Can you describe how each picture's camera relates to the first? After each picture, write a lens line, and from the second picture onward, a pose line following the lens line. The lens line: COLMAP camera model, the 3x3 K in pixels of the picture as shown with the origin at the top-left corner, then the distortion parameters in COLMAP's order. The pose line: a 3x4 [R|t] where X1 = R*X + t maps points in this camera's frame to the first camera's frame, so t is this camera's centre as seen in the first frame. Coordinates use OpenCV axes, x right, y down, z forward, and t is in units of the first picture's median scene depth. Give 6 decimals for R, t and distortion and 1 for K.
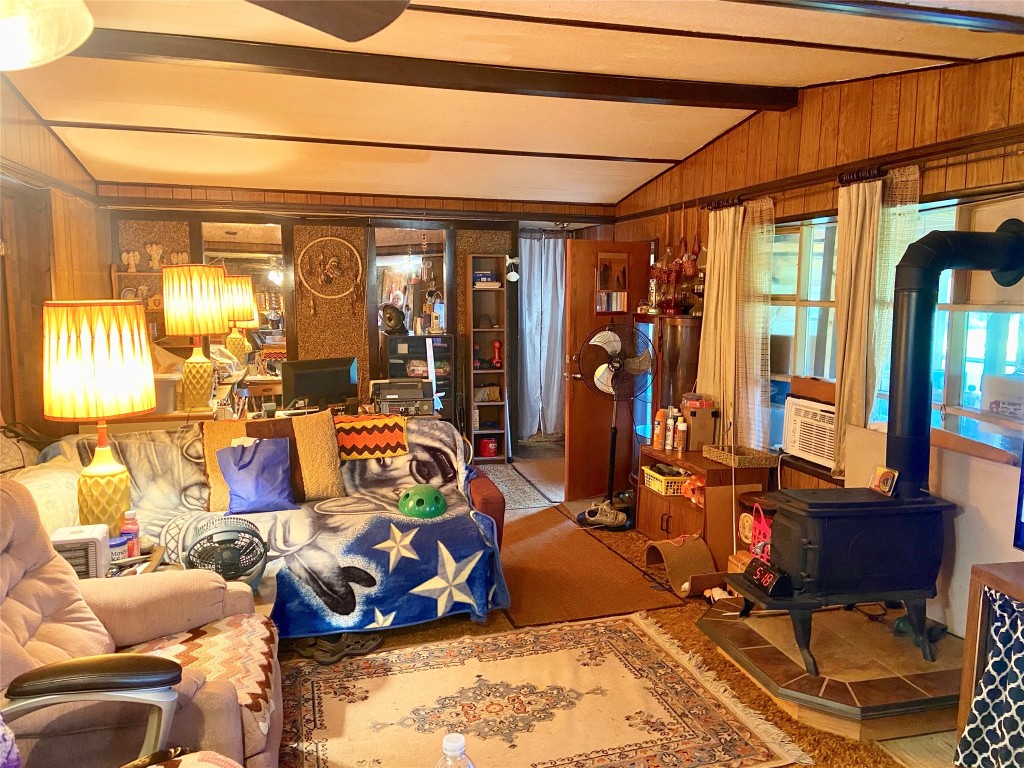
lens RADIAL K [[787.1, 0, 514.3], [0, 787.1, 372.0], [0, 0, 1]] dist [0.123616, -0.156337]
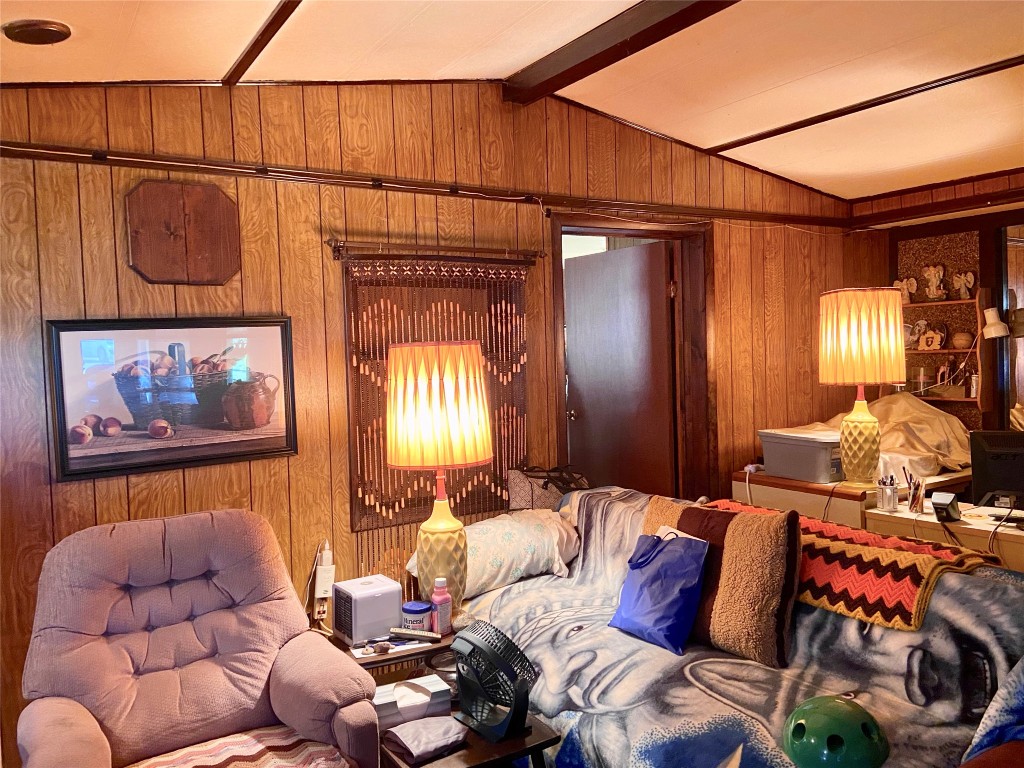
lens RADIAL K [[787.1, 0, 514.3], [0, 787.1, 372.0], [0, 0, 1]] dist [0.123616, -0.156337]
pose [[0.280536, 0.017419, -0.959686, 0.284618], [-0.068024, 0.997682, -0.001776, -0.043107], [0.957430, 0.065780, 0.281070, 0.613144]]
